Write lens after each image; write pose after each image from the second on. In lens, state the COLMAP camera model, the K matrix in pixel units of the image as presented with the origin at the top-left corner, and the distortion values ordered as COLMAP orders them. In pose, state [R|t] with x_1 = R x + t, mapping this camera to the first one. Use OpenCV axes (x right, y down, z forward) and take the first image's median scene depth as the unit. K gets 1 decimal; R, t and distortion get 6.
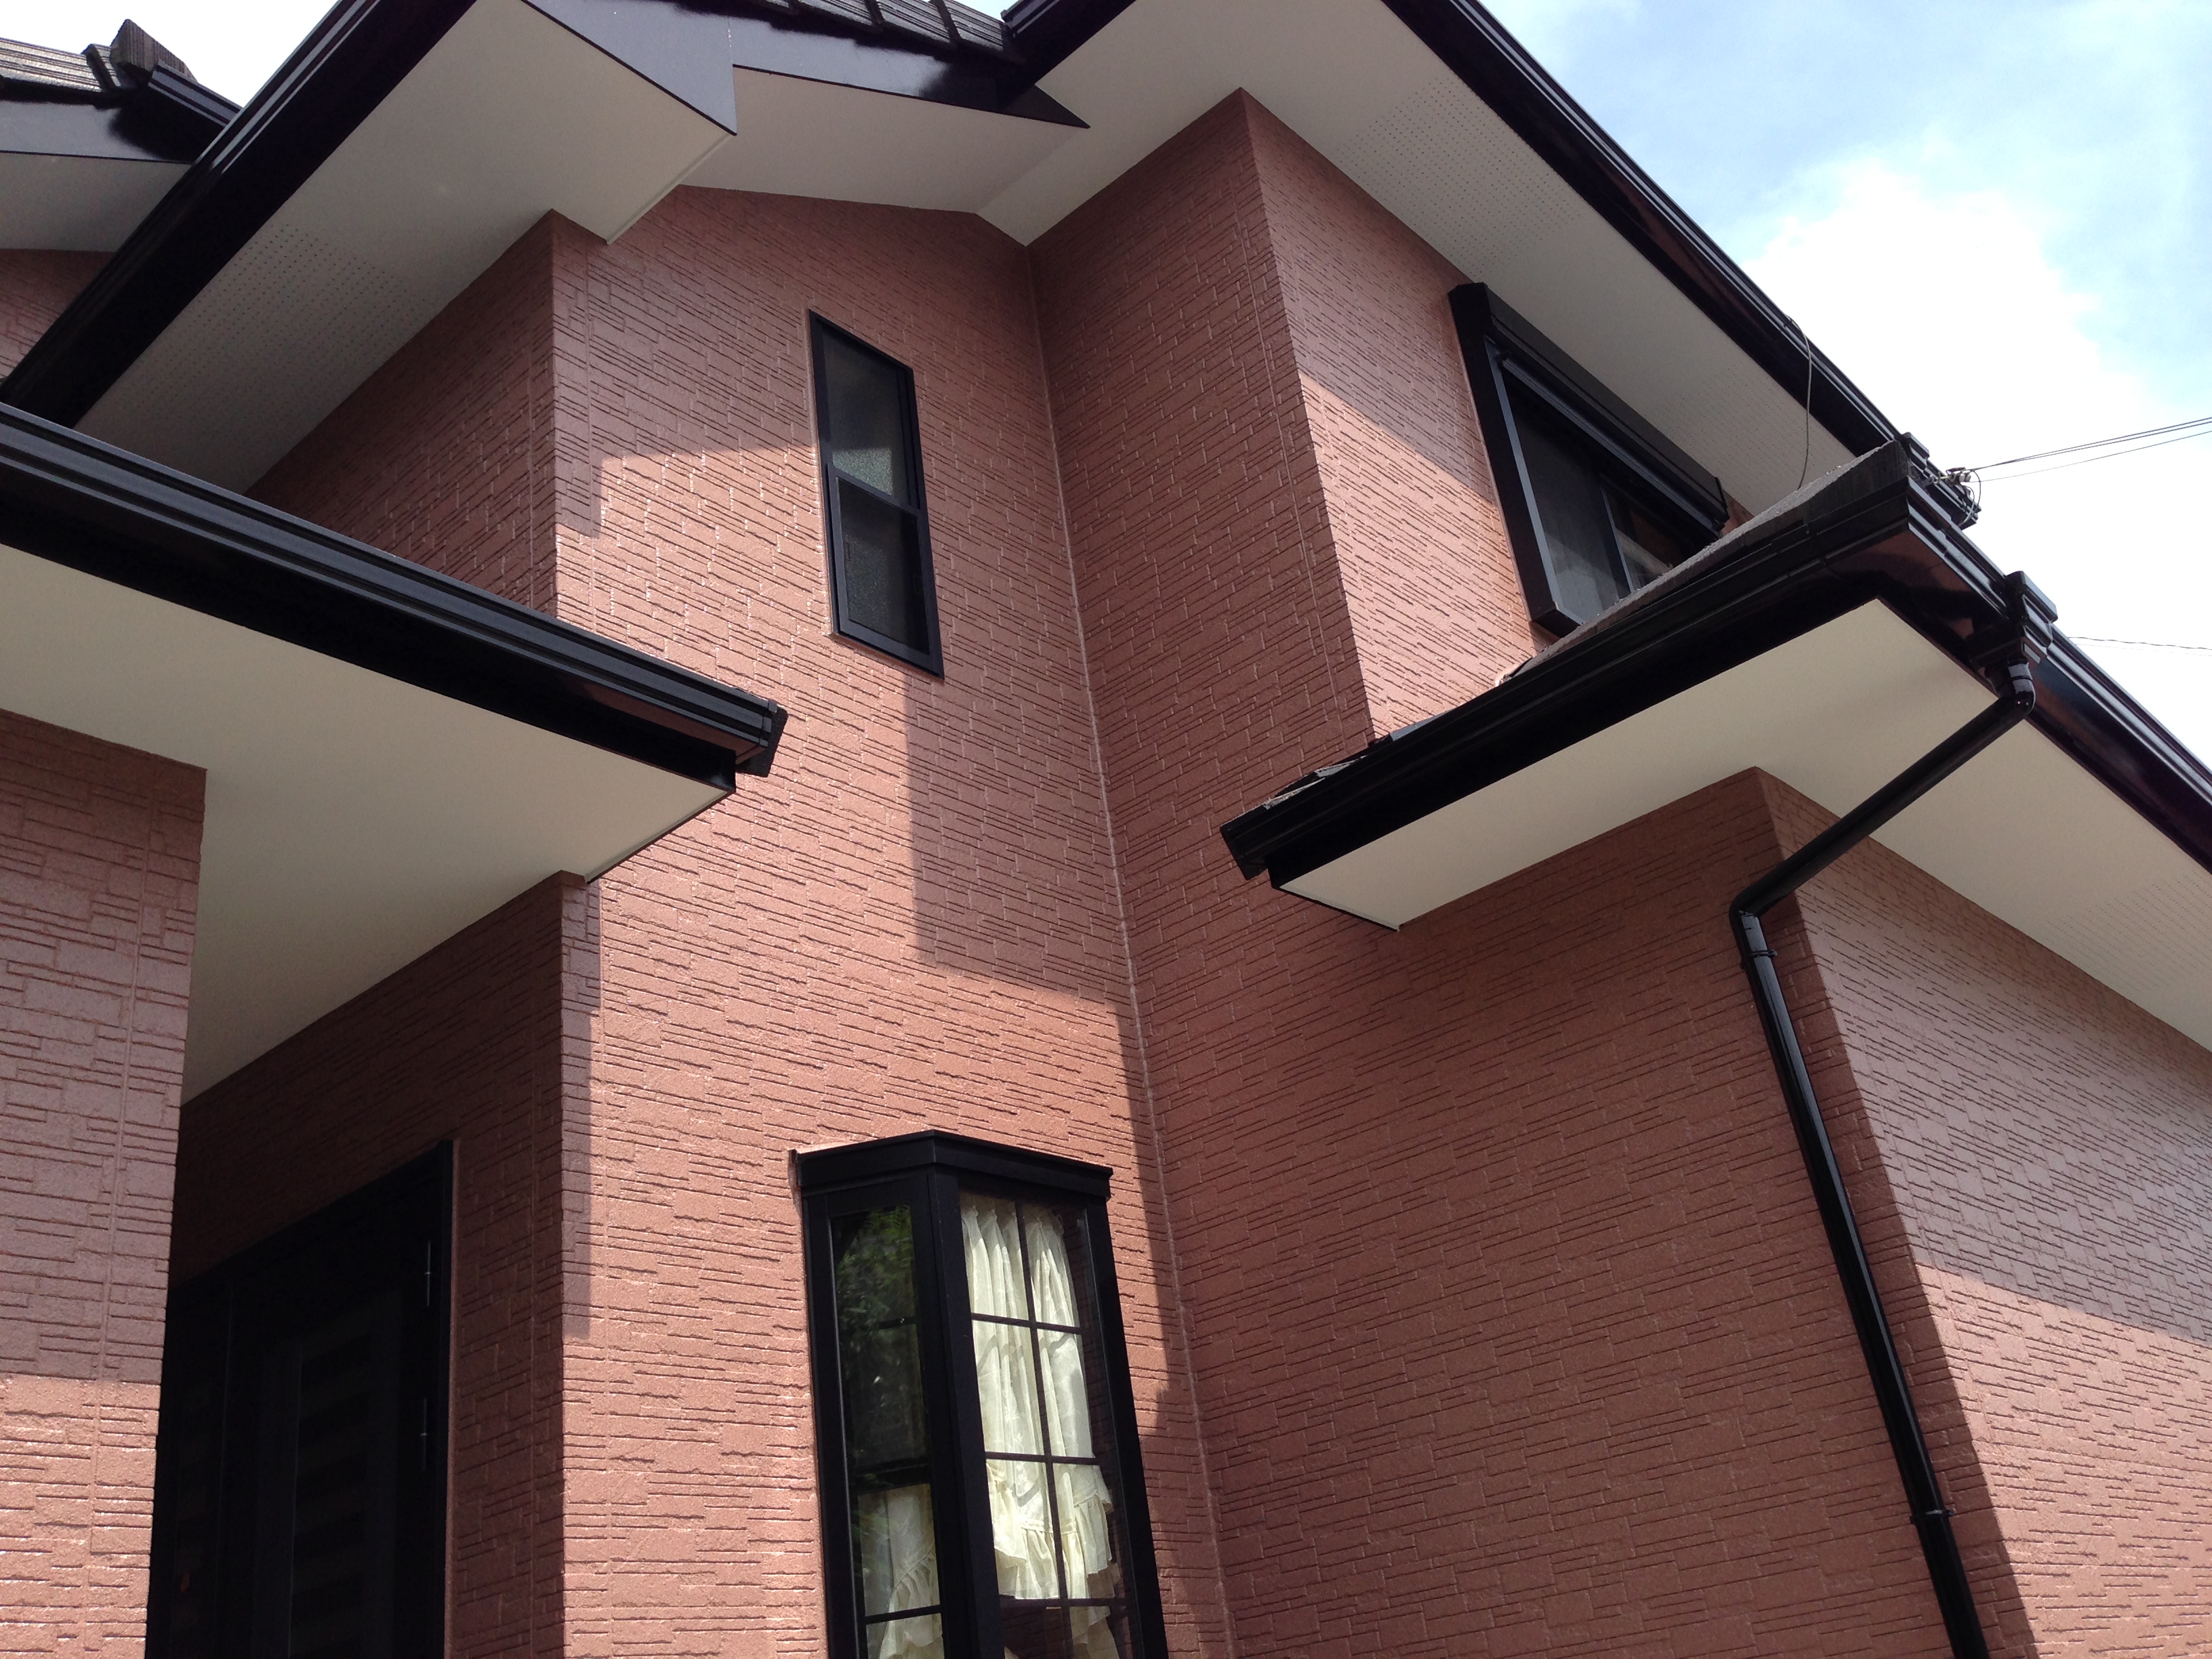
lens RADIAL K [[2042.4, 0, 1099.0], [0, 2042.4, 852.9], [0, 0, 1]] dist [0.138777, -0.257015]
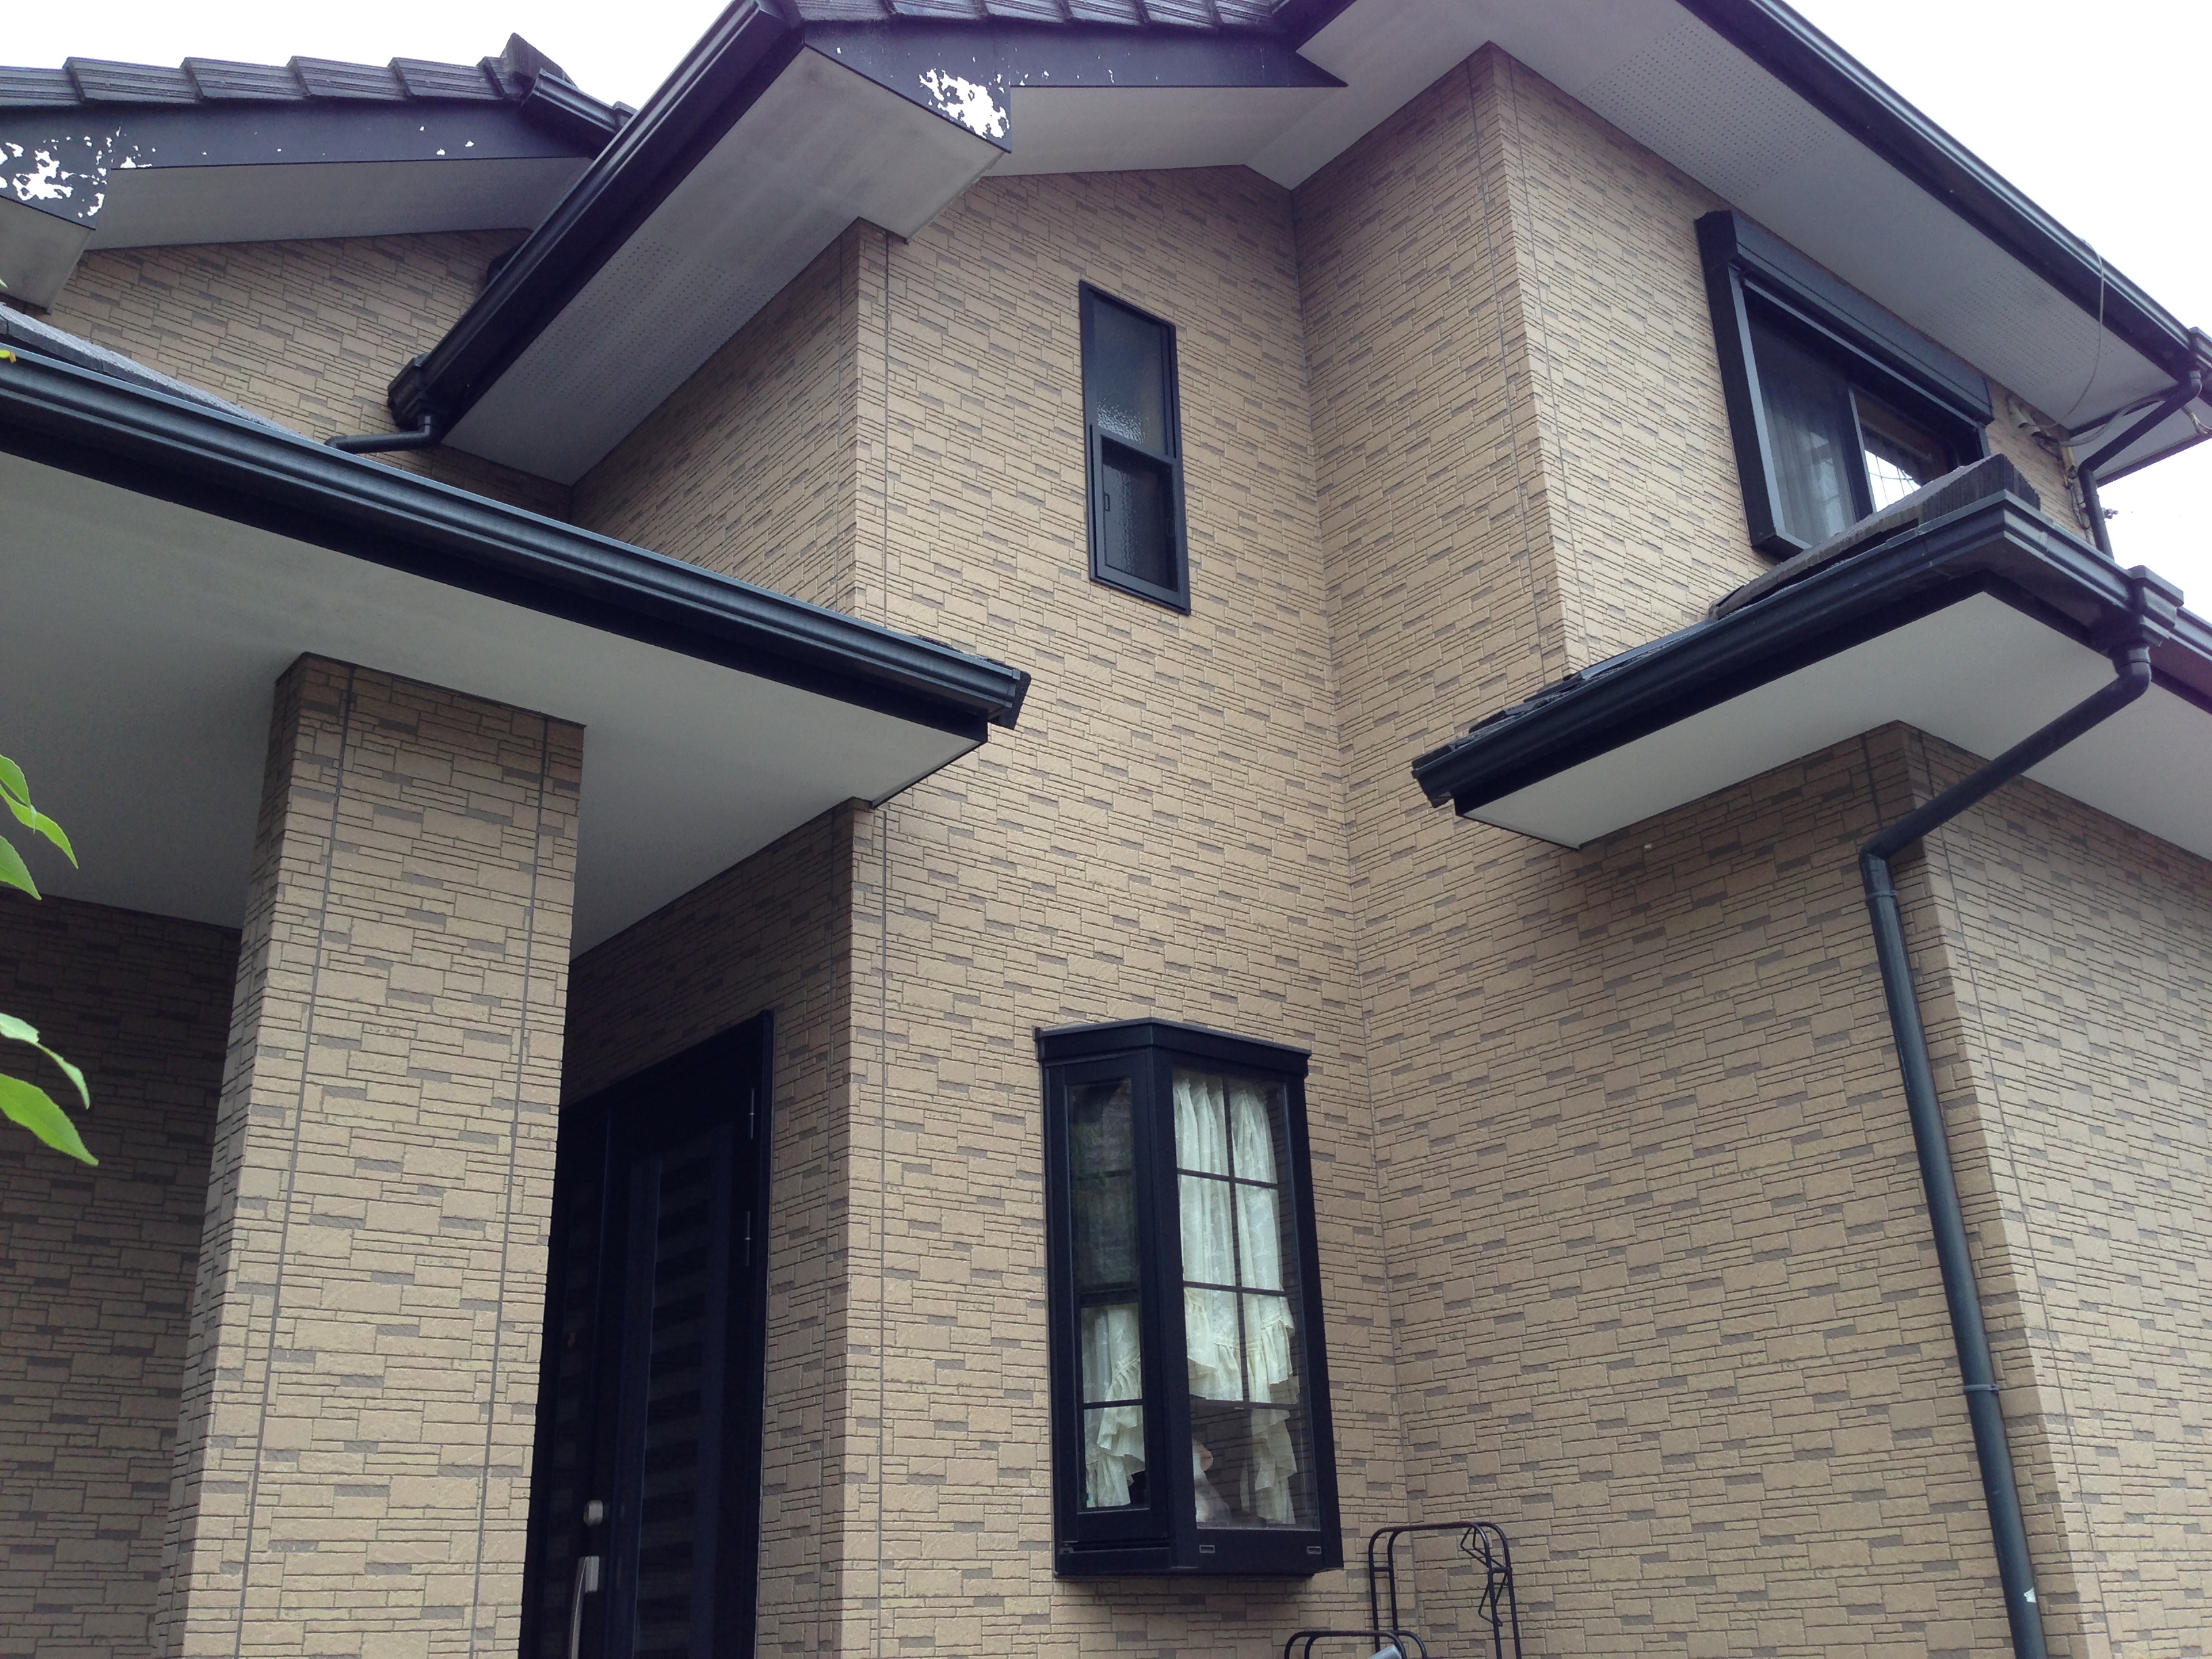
lens RADIAL K [[2063.9, 0, 1106.0], [0, 2063.9, 829.5], [0, 0, 1]] dist [0.093611, -0.160241]
pose [[0.985731, 0.027951, -0.165992, 0.089501], [-0.013826, 0.996230, 0.085645, -0.076799], [0.167760, -0.082128, 0.982401, -0.183604]]
